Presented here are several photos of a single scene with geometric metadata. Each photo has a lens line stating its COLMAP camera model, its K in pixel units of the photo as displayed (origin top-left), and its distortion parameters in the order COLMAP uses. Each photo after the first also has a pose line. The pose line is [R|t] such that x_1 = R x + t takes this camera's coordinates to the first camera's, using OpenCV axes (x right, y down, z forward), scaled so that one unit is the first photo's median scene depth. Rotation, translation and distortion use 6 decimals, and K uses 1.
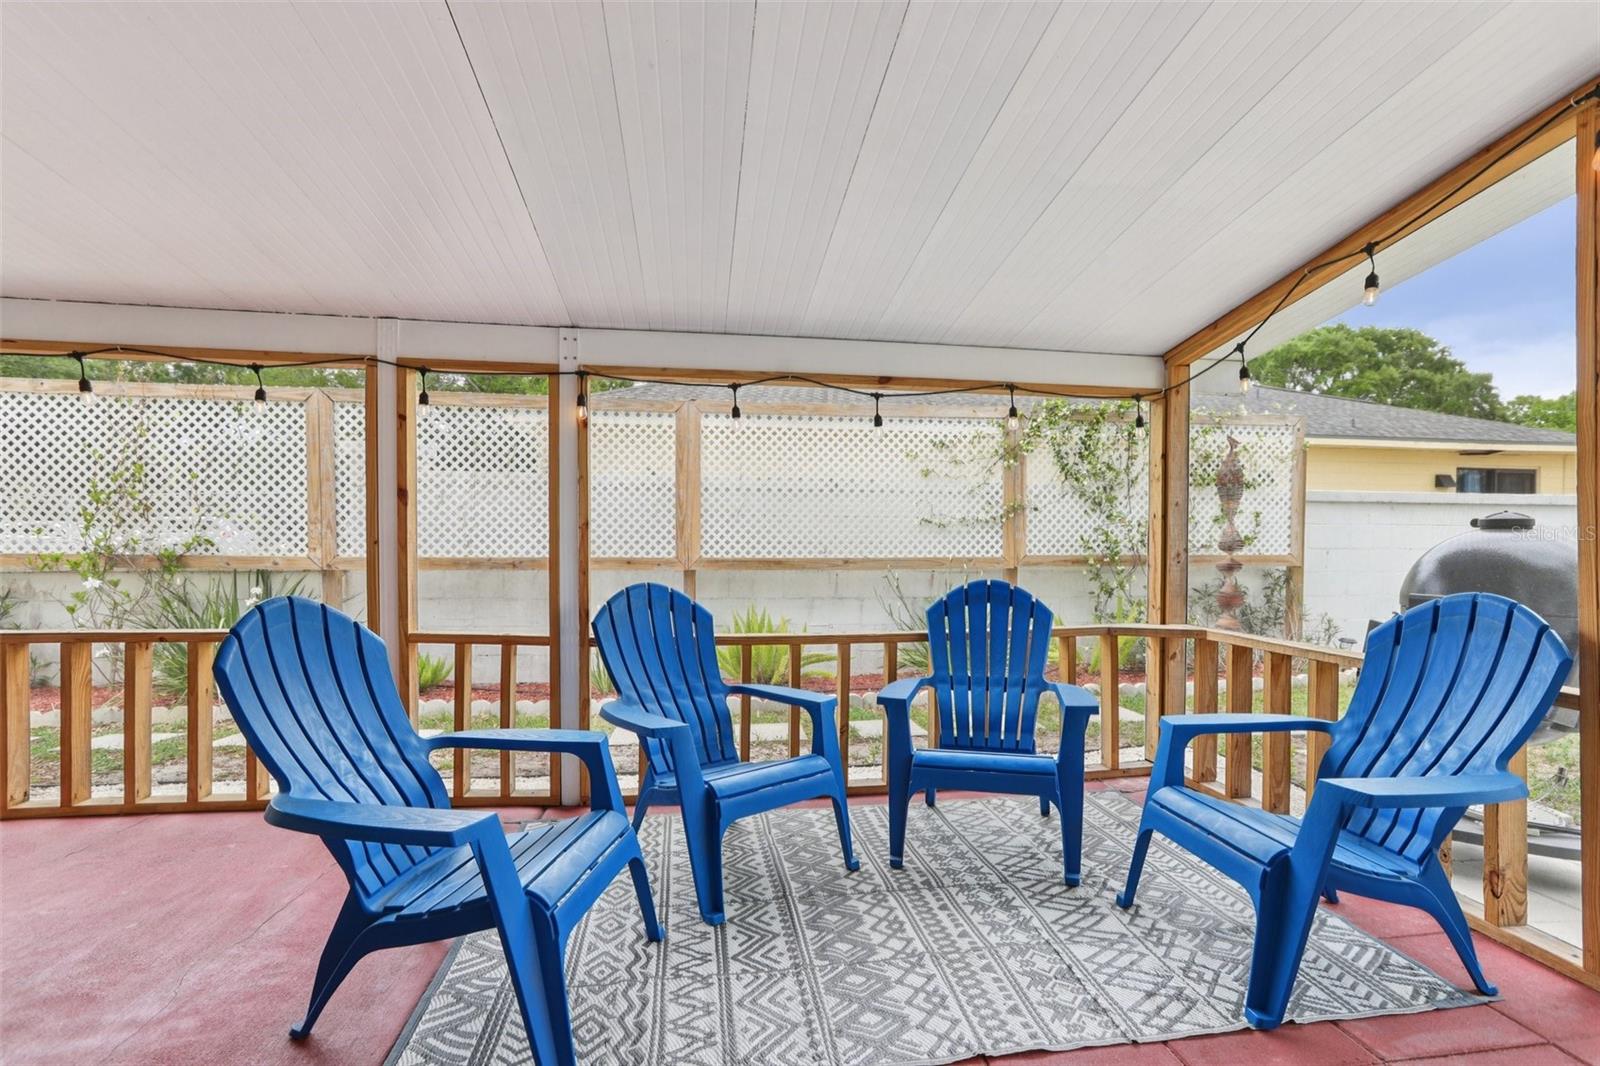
lens RADIAL K [[736.1, 0, 800.9], [0, 736.1, 560.1], [0, 0, 1]] dist [-0.039904, 0.017489]
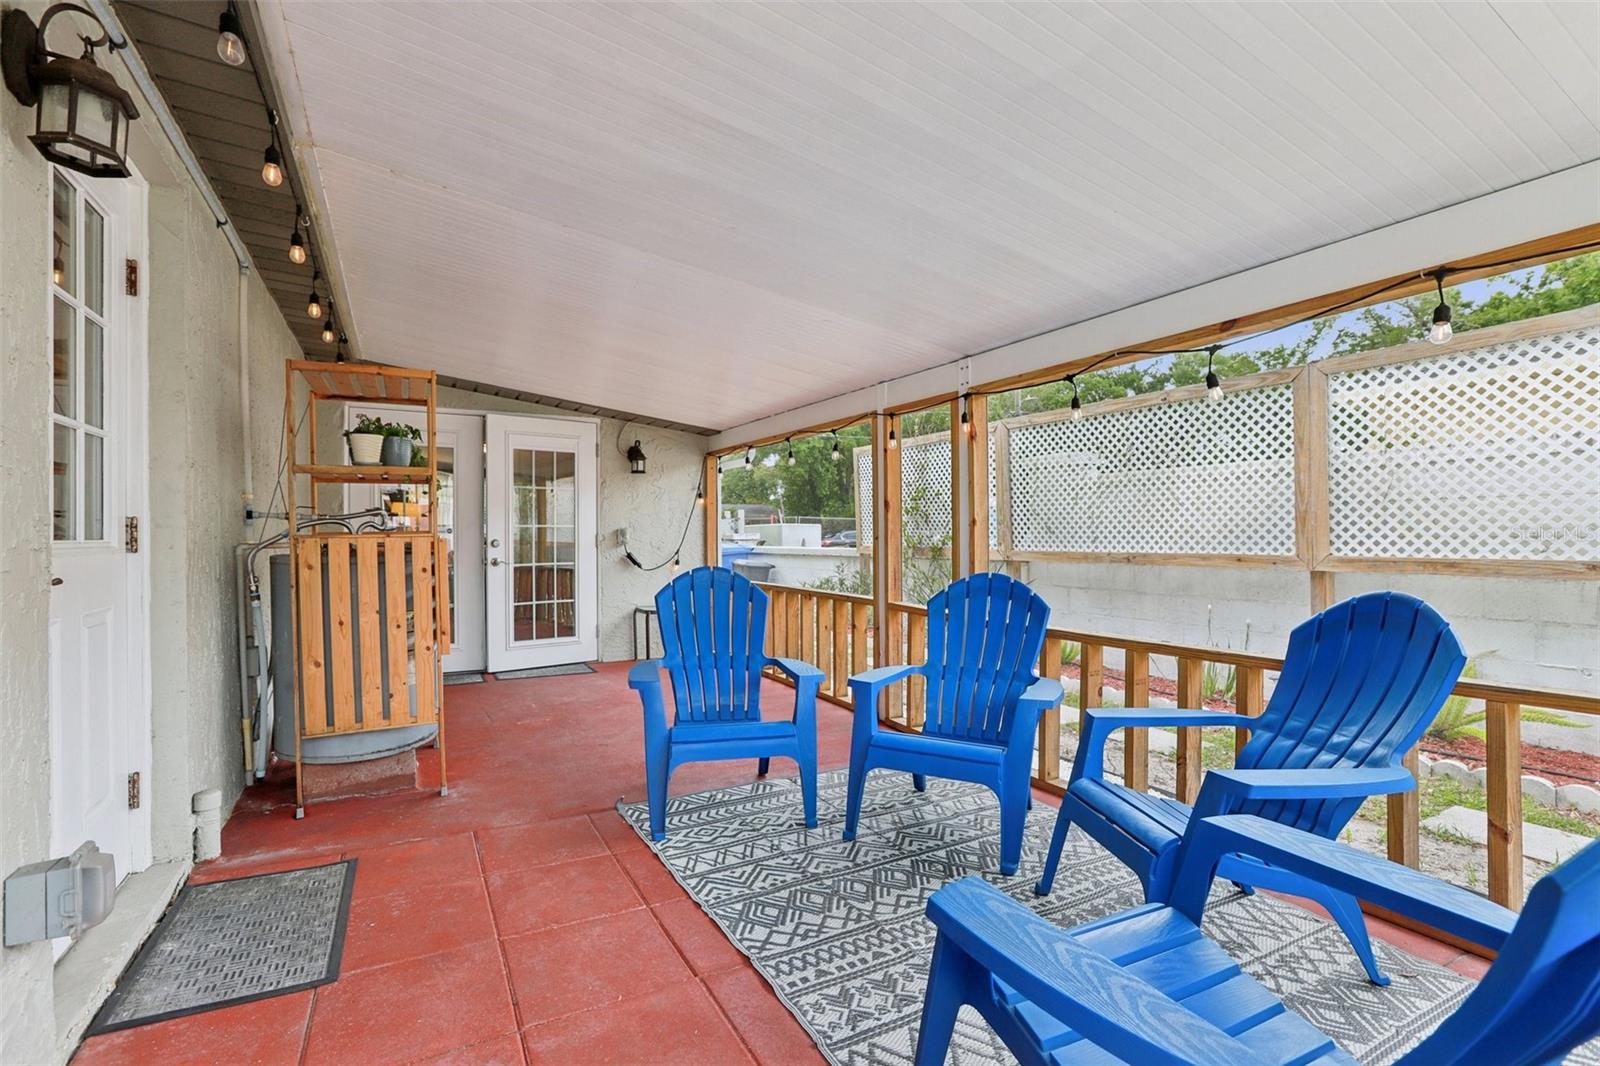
lens RADIAL K [[736.1, 0, 800.9], [0, 736.1, 560.1], [0, 0, 1]] dist [-0.039904, 0.017489]
pose [[0.341095, 0.022234, -0.939766, 0.431297], [-0.019067, 0.999678, 0.016731, -0.001338], [0.939836, 0.012212, 0.341409, 0.201790]]
